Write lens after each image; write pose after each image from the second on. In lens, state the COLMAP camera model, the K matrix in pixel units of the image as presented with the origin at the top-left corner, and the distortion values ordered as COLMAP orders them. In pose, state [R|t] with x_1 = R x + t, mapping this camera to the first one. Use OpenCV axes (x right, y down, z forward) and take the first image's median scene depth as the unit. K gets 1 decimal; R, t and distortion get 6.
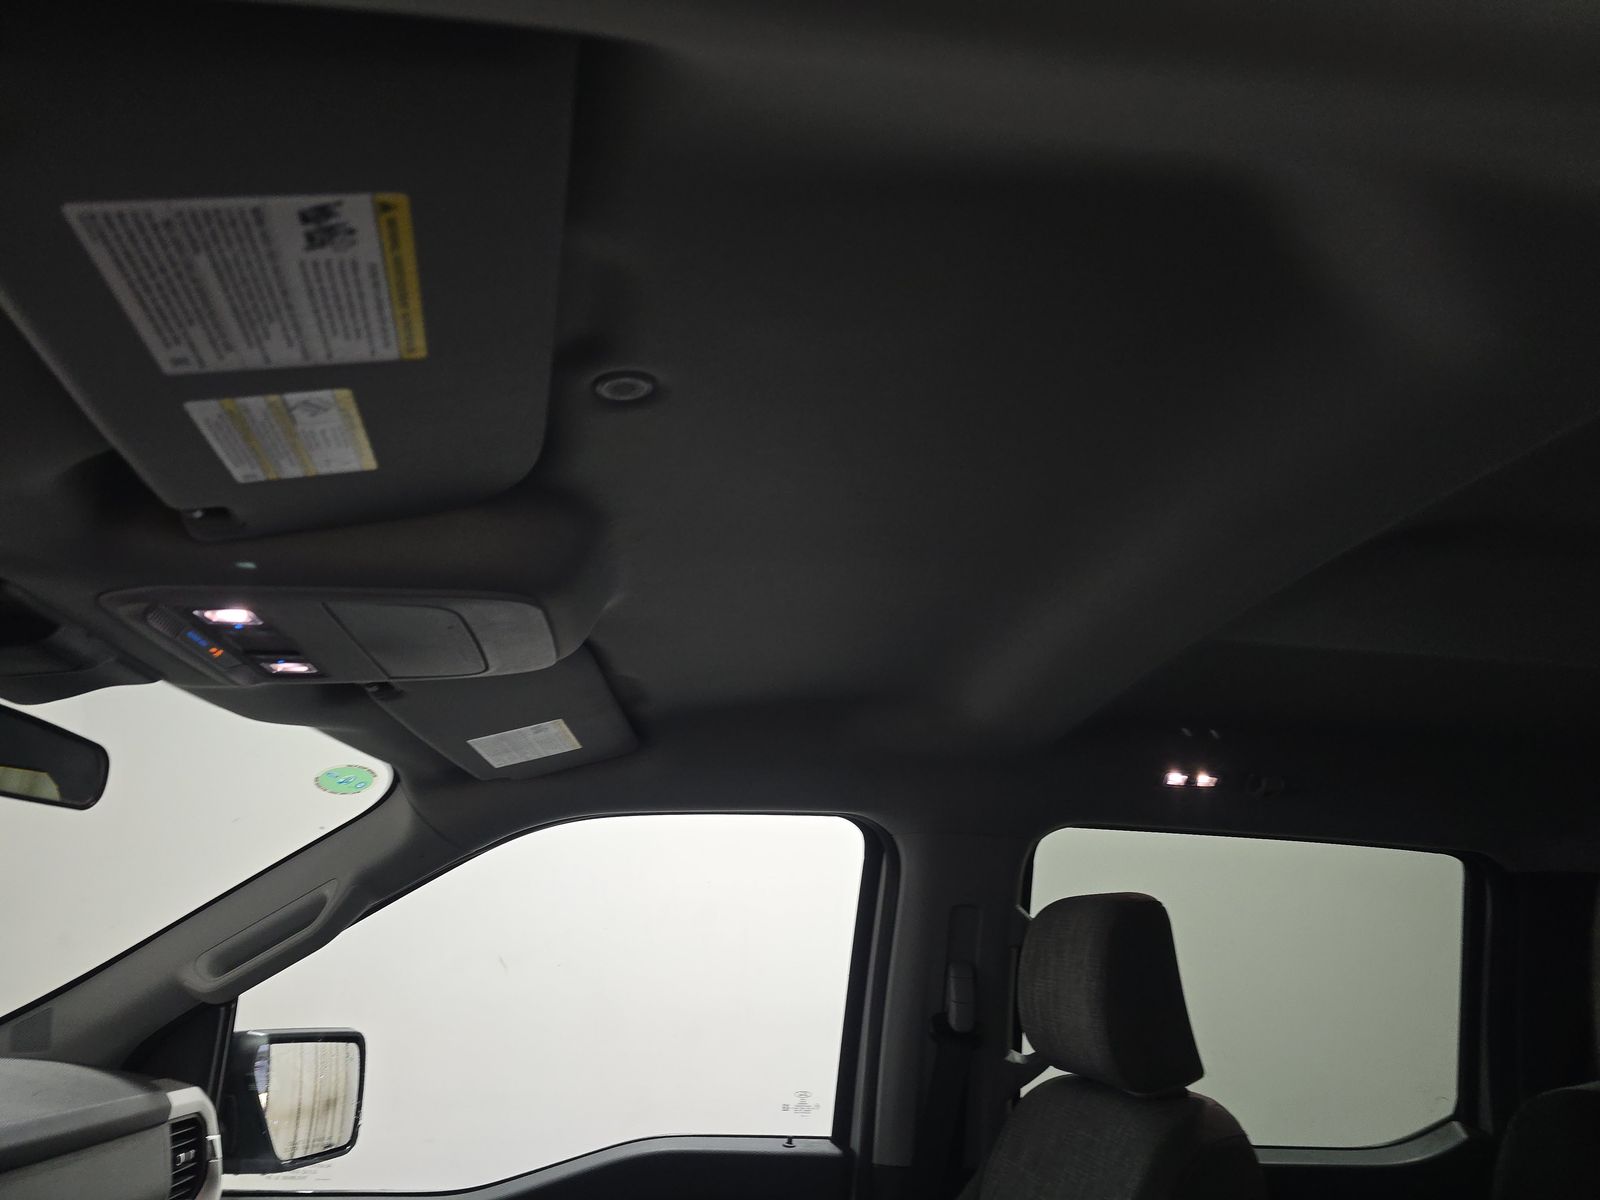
lens RADIAL K [[1076.2, 0, 796.8], [0, 1076.2, 602.4], [0, 0, 1]] dist [0.076350, -0.078190]
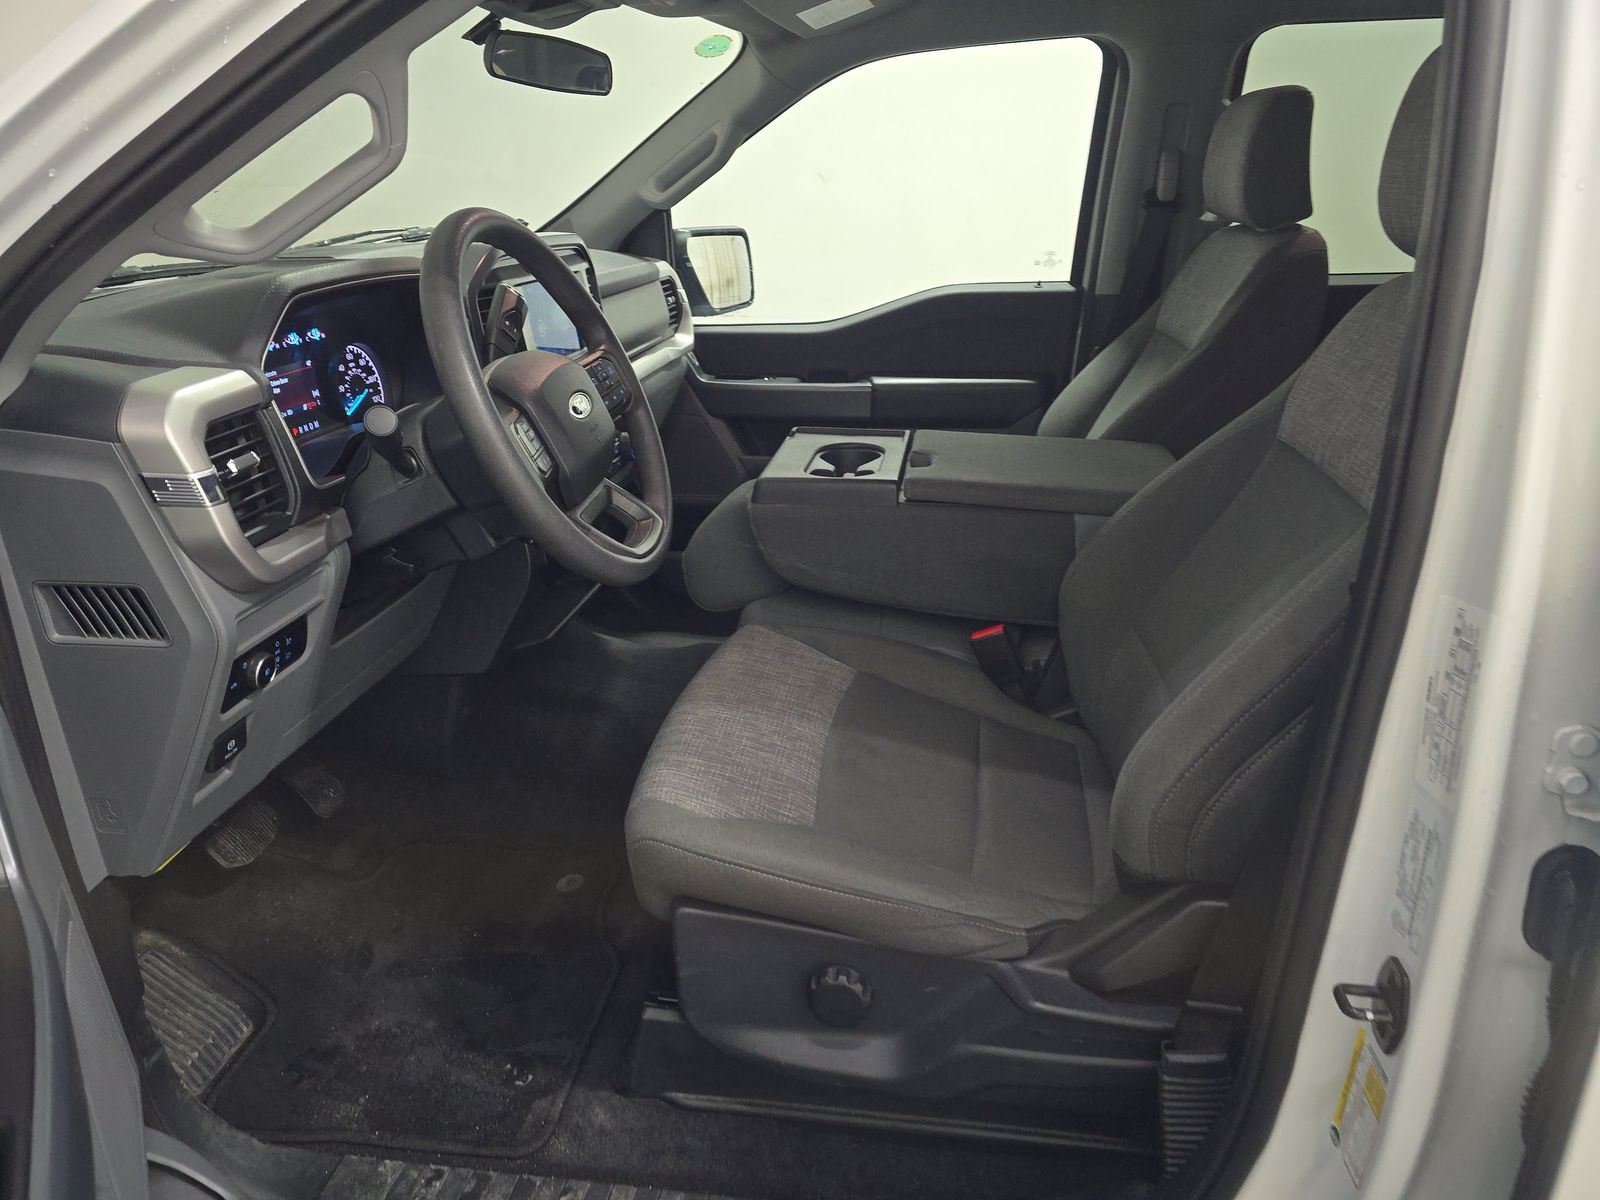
lens RADIAL K [[1076.2, 0, 796.8], [0, 1076.2, 602.4], [0, 0, 1]] dist [0.076350, -0.078190]
pose [[0.963679, 0.039310, -0.264155, 0.086347], [0.139685, 0.768832, 0.624007, -0.141904], [0.227621, -0.638241, 0.735416, -0.445828]]
